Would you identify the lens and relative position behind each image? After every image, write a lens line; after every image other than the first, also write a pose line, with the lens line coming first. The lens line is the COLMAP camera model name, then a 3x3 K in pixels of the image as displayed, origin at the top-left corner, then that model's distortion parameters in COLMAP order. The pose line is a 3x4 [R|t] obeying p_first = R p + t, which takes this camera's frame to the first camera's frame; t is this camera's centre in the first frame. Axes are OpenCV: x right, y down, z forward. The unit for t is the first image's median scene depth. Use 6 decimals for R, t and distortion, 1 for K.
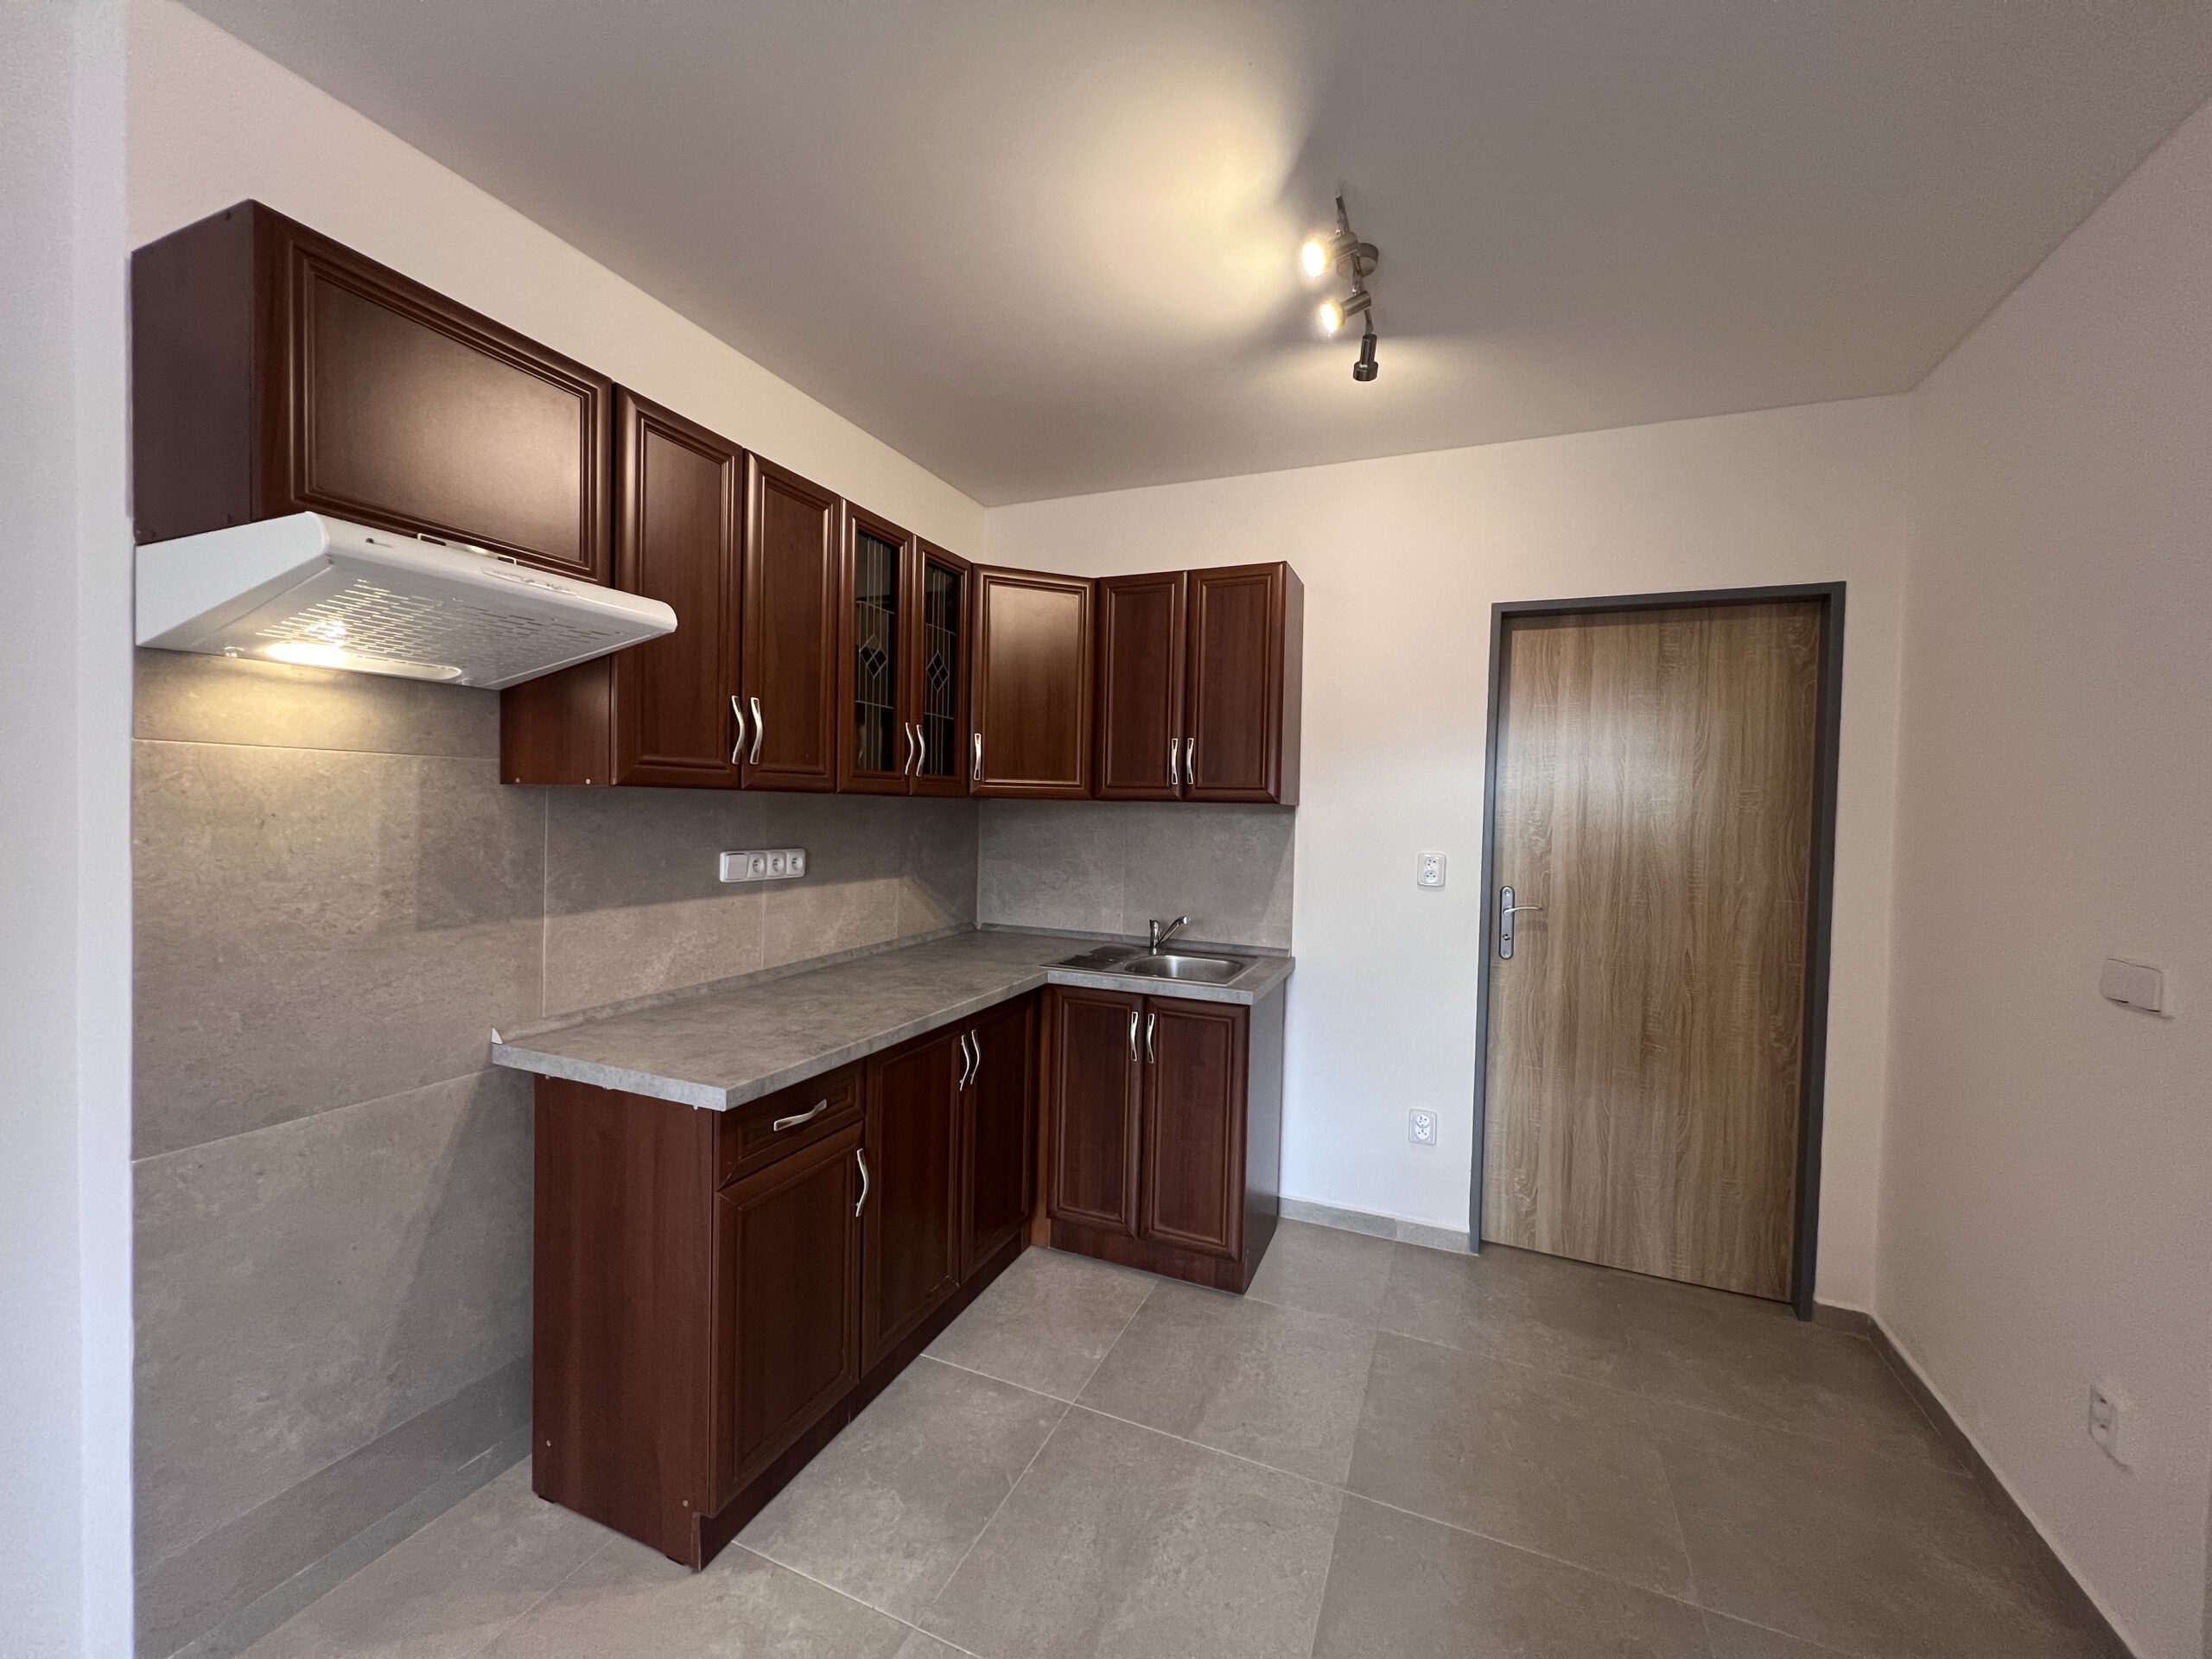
lens RADIAL K [[879.6, 0, 1097.2], [0, 879.6, 826.8], [0, 0, 1]] dist [0.001101, 0.000664]
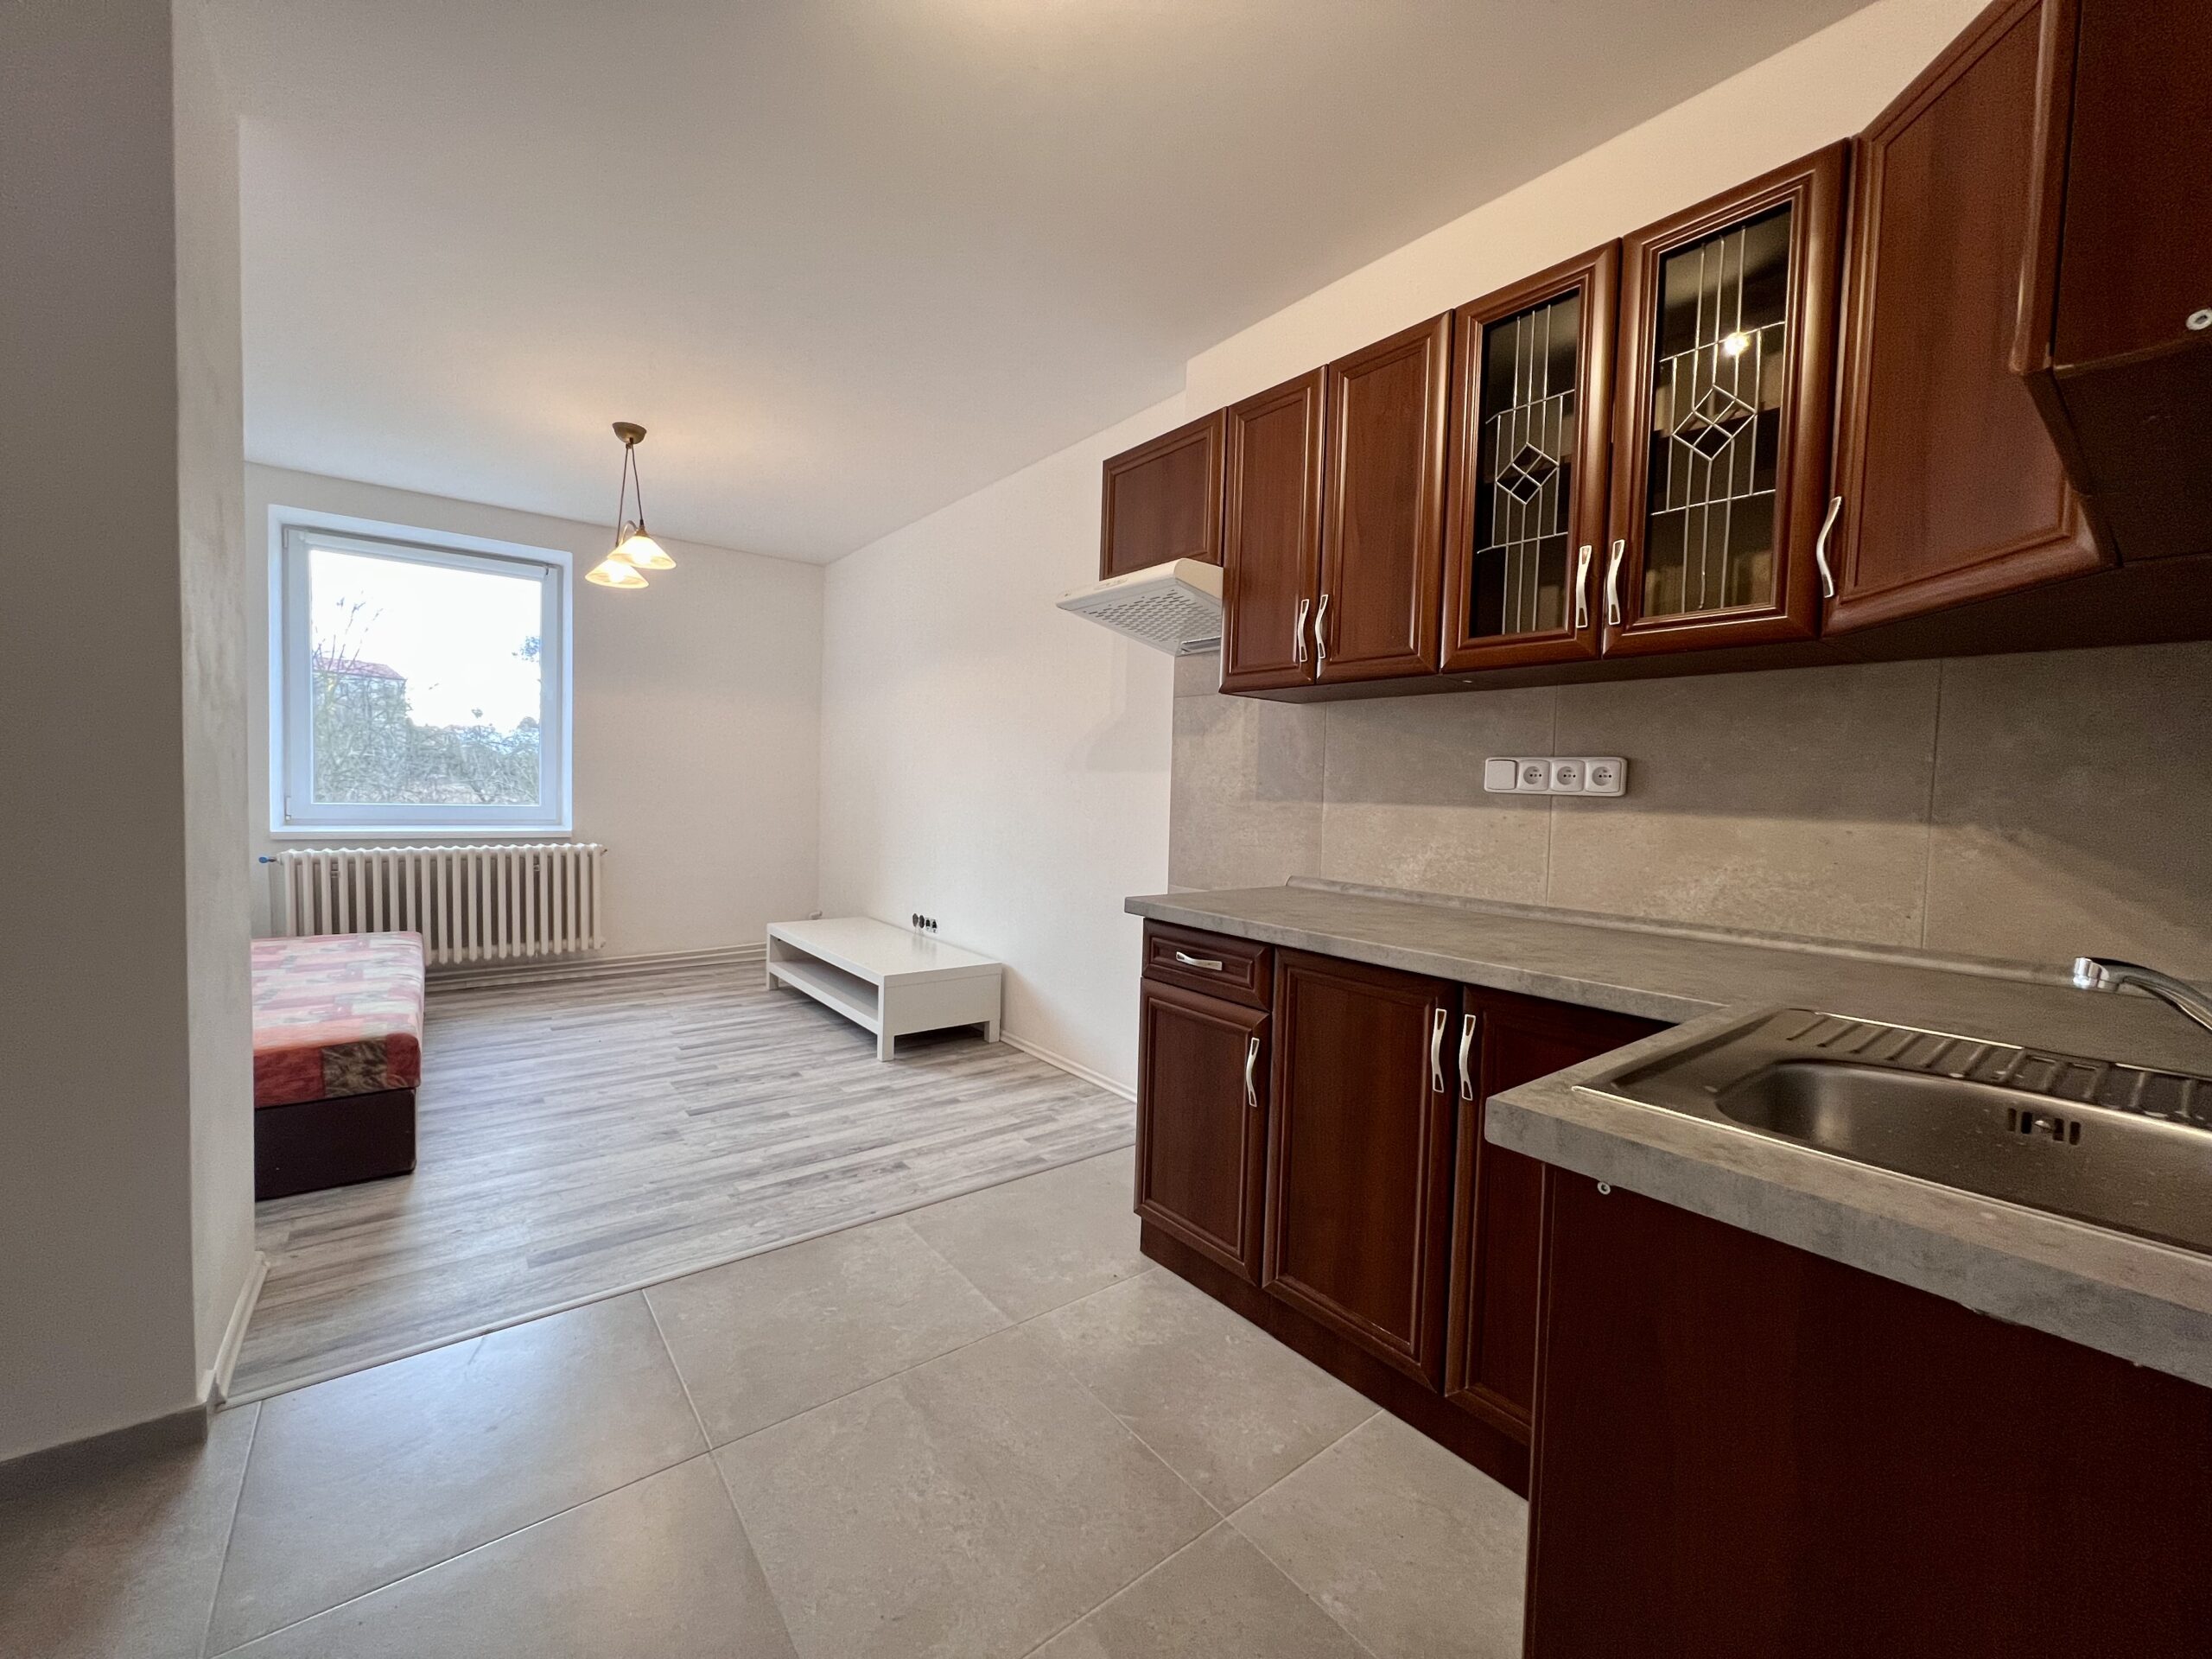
lens RADIAL K [[879.6, 0, 1104.1], [0, 879.6, 824.3], [0, 0, 1]] dist [0.001101, 0.000664]
pose [[-0.476042, -0.001456, -0.879421, 0.525868], [-0.060787, 0.997661, 0.031253, 0.087384], [0.877319, 0.068335, -0.475017, 1.026486]]
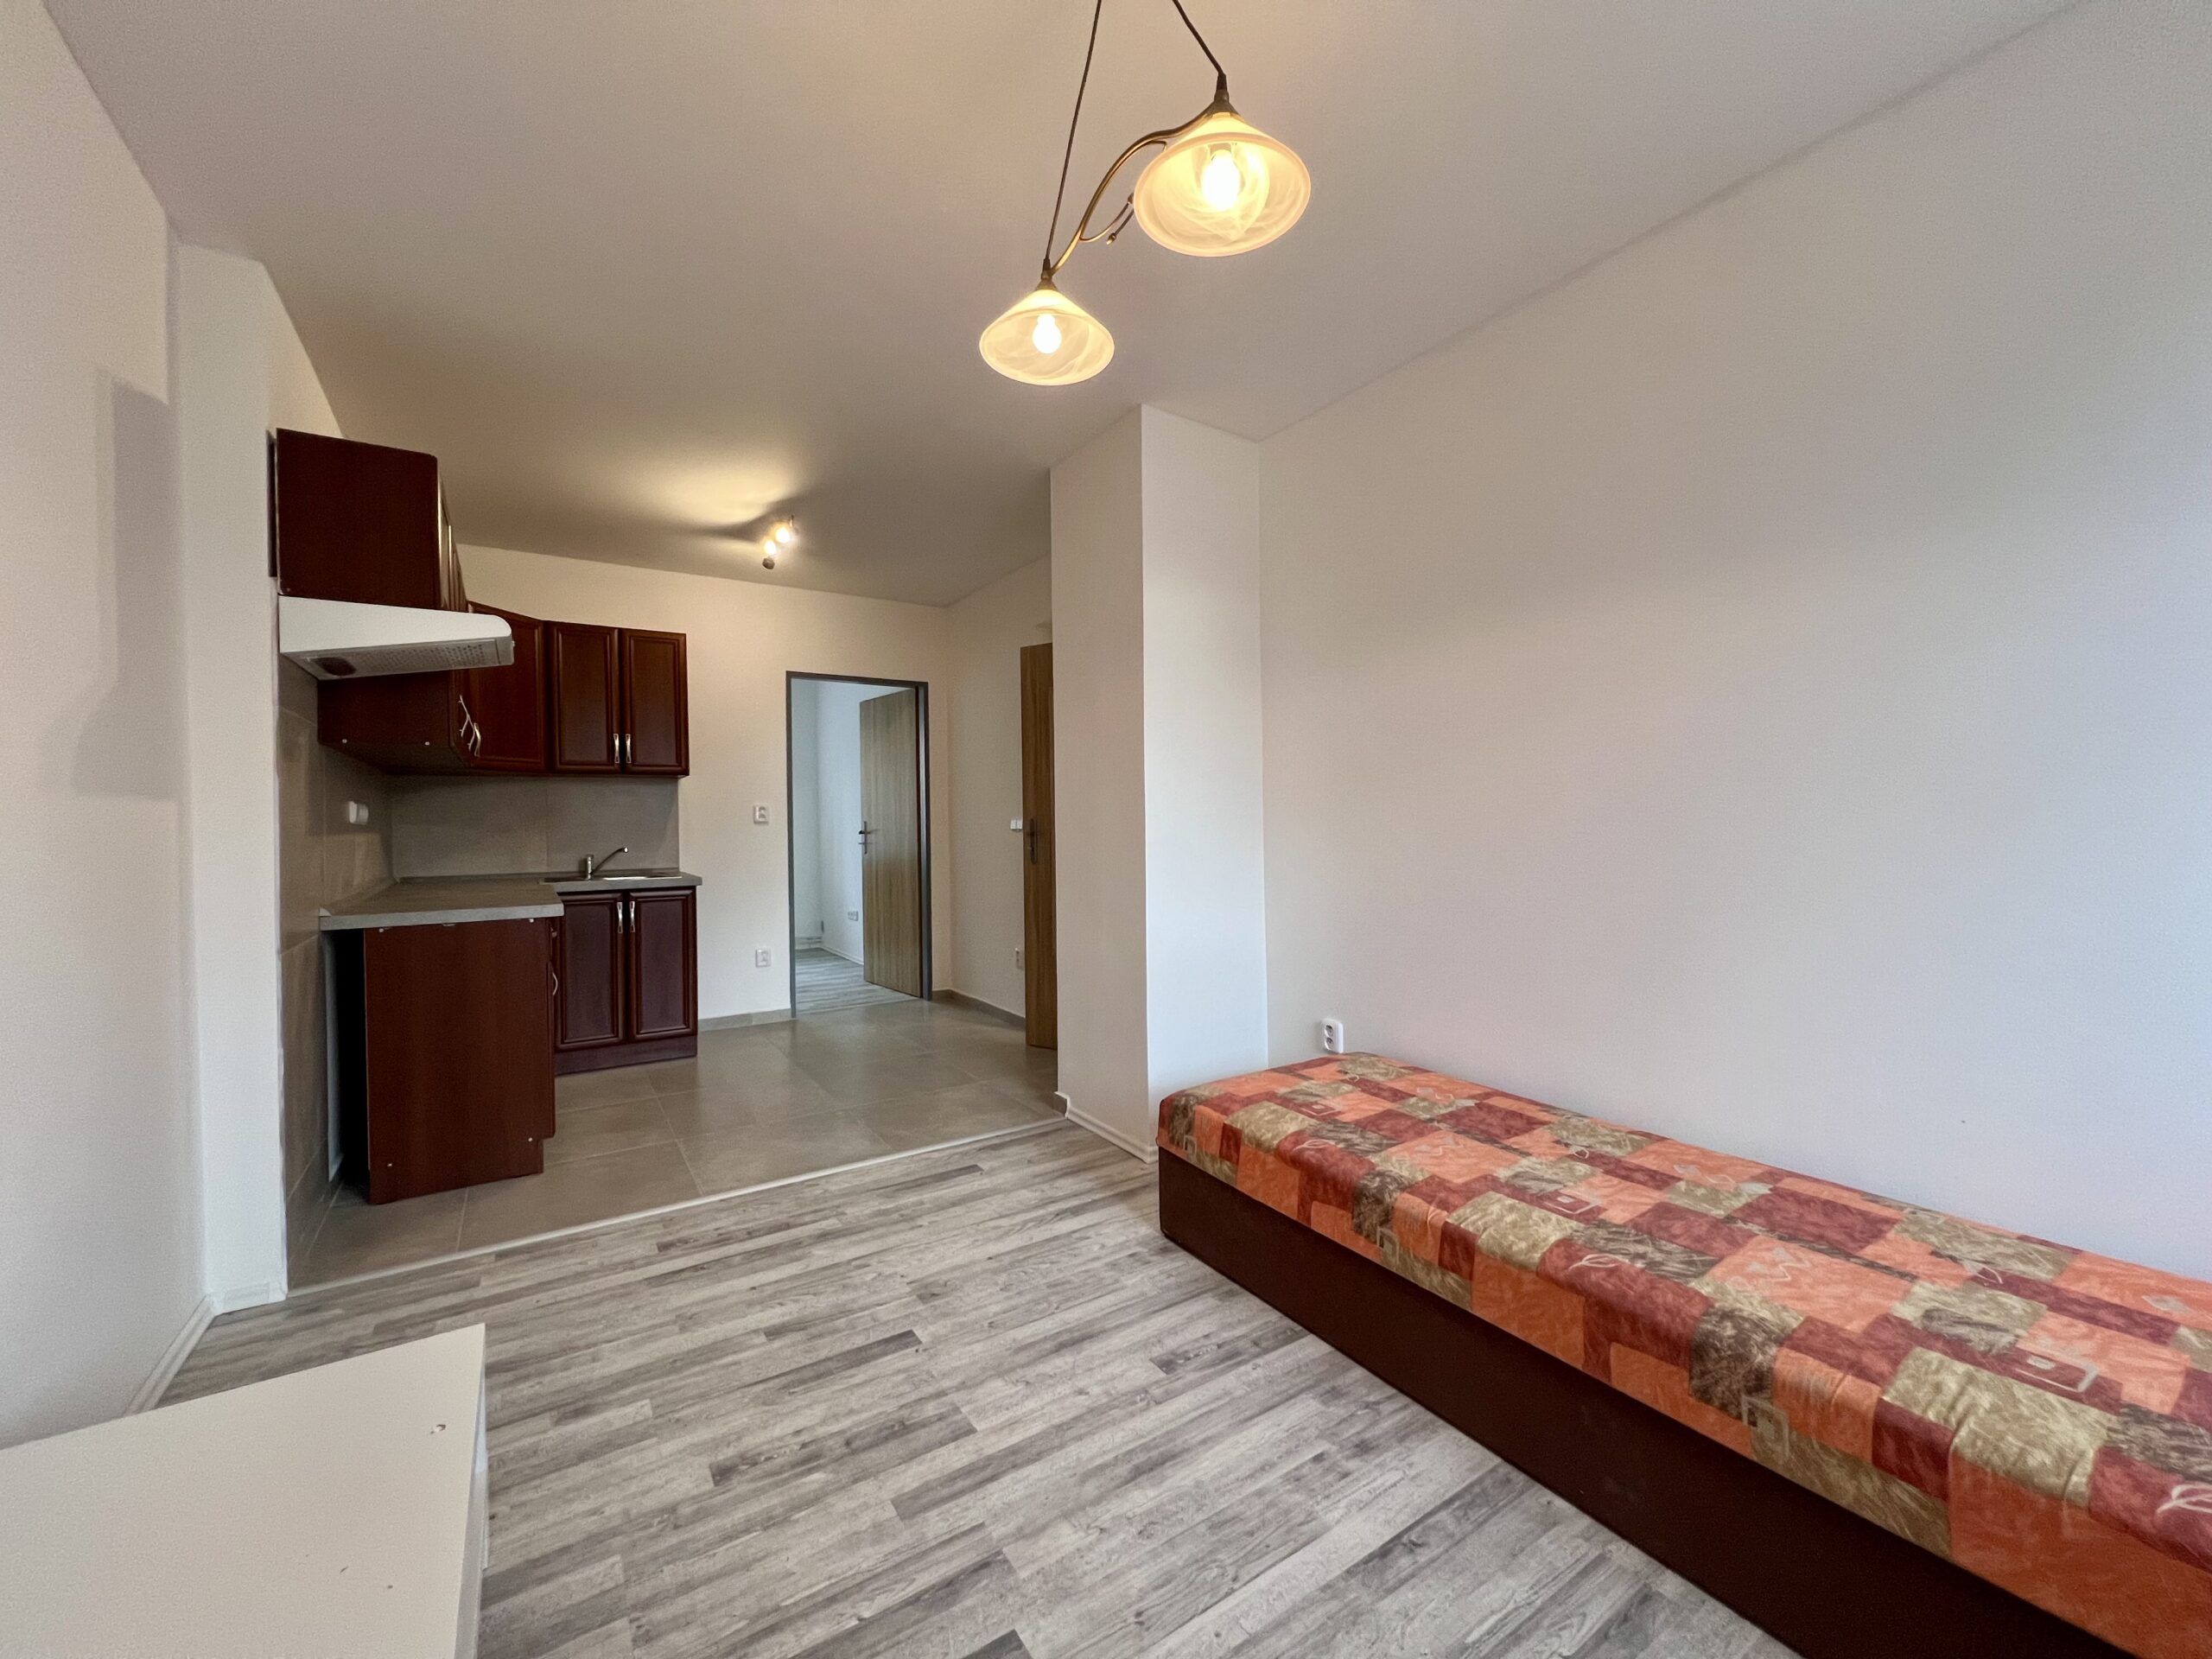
lens RADIAL K [[879.6, 0, 1096.2], [0, 879.6, 824.5], [0, 0, 1]] dist [0.001101, 0.000664]
pose [[0.555868, -0.035001, 0.830533, -0.866838], [0.047012, 0.998838, 0.010629, 0.098729], [-0.829940, 0.033137, 0.556867, -0.674026]]
